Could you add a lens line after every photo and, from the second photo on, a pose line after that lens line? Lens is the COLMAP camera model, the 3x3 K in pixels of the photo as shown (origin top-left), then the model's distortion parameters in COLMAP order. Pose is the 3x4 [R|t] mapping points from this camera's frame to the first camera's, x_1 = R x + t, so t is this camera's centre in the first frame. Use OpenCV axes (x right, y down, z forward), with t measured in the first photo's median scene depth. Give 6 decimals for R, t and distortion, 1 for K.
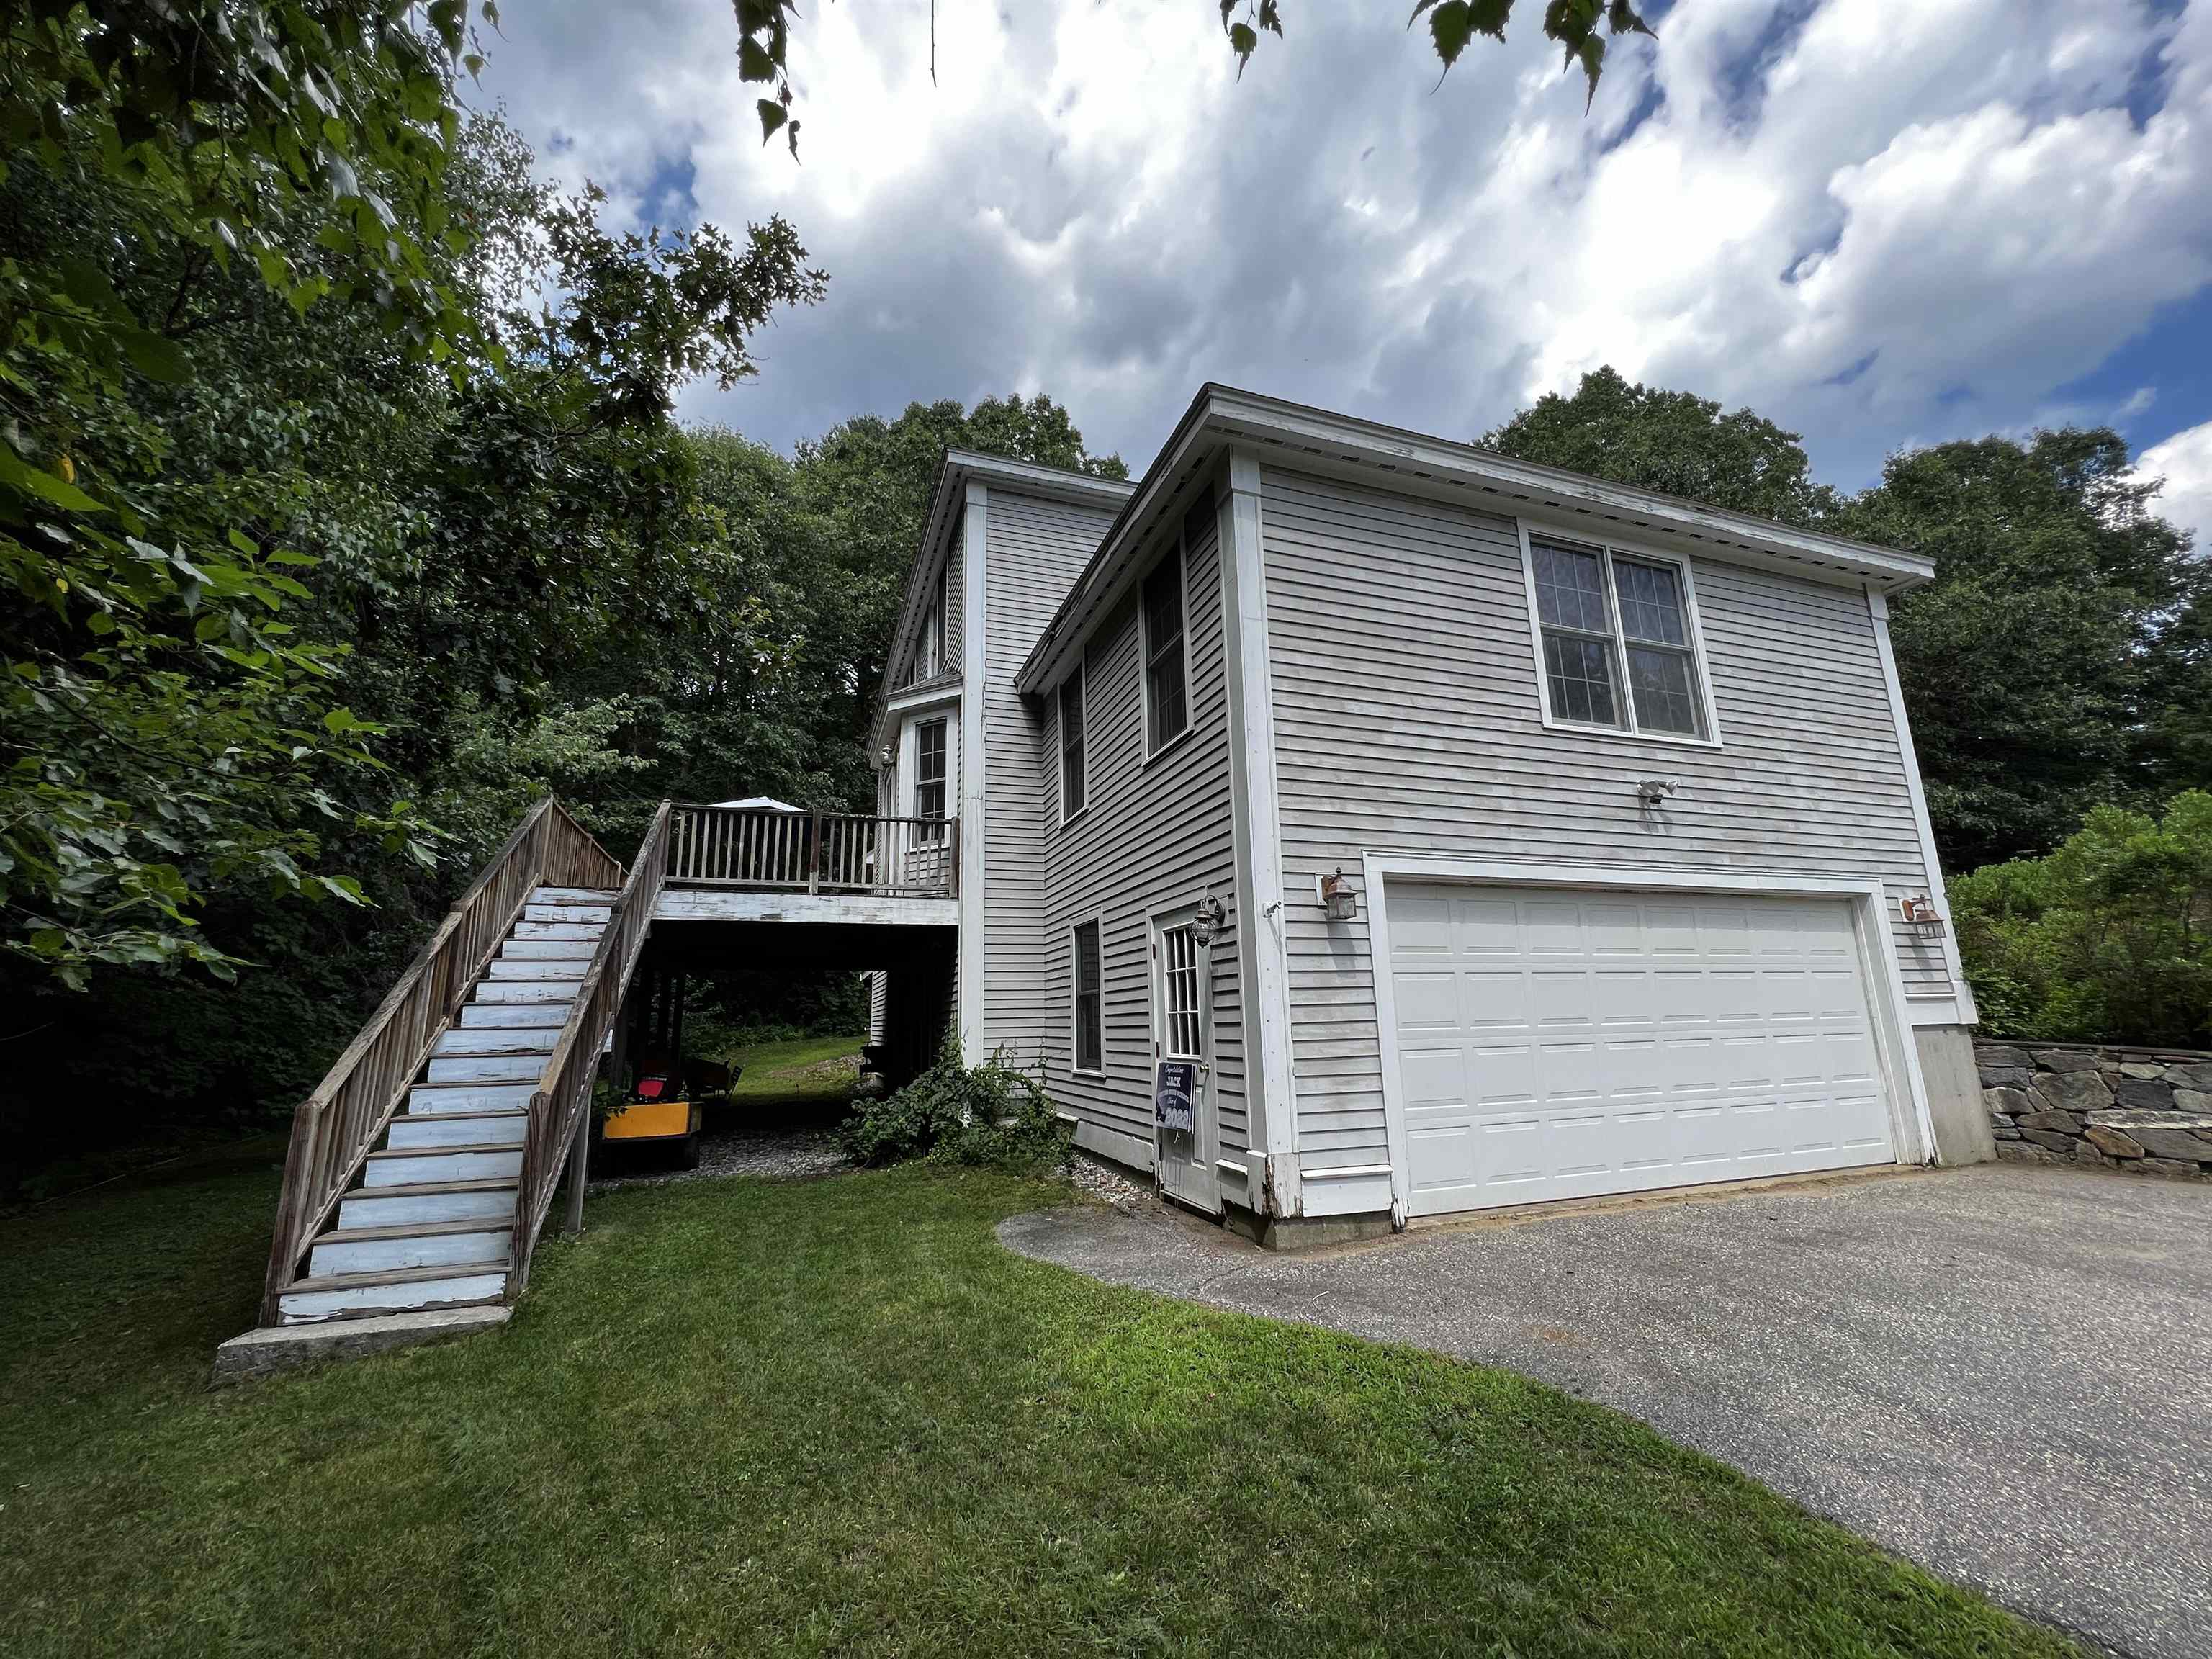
lens RADIAL K [[887.4, 0, 1106.2], [0, 887.4, 835.6], [0, 0, 1]] dist [-0.001270, 0.000663]
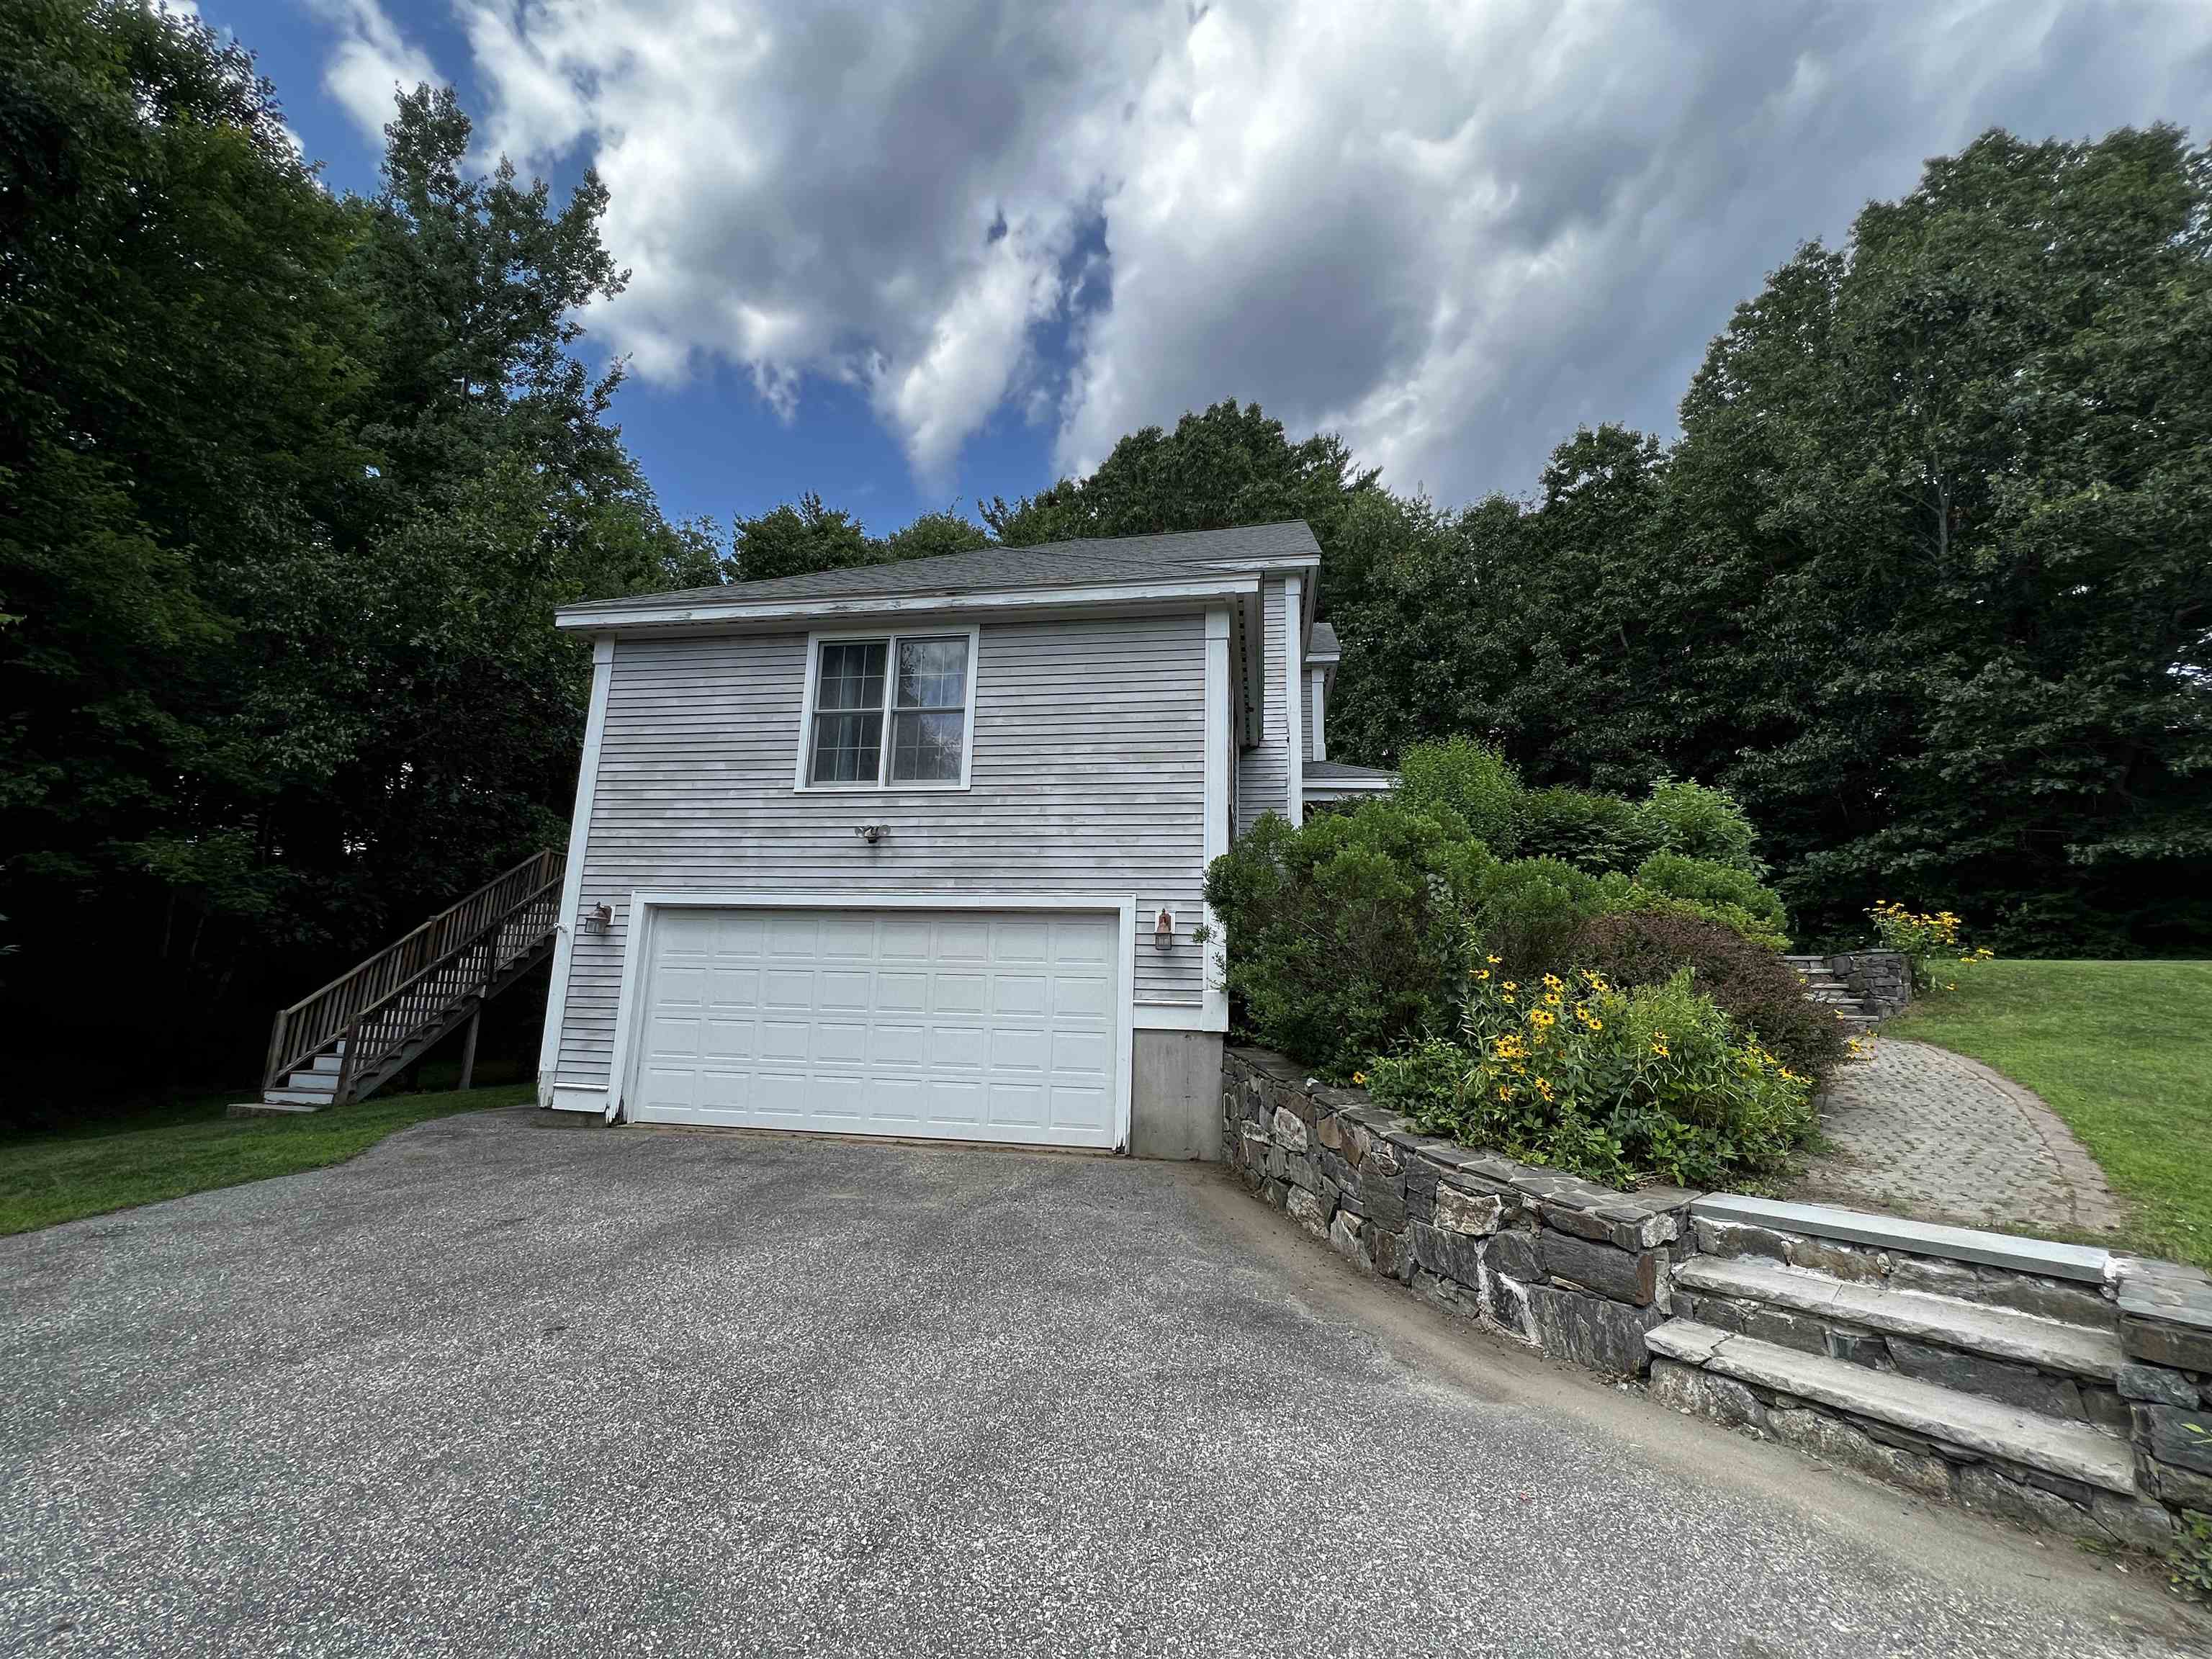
lens RADIAL K [[887.4, 0, 1091.6], [0, 887.4, 823.1], [0, 0, 1]] dist [-0.001270, 0.000663]
pose [[0.874954, -0.045707, -0.482044, 1.471314], [0.057927, 0.998266, 0.010487, -0.058288], [0.480728, -0.037099, 0.876084, 0.014843]]
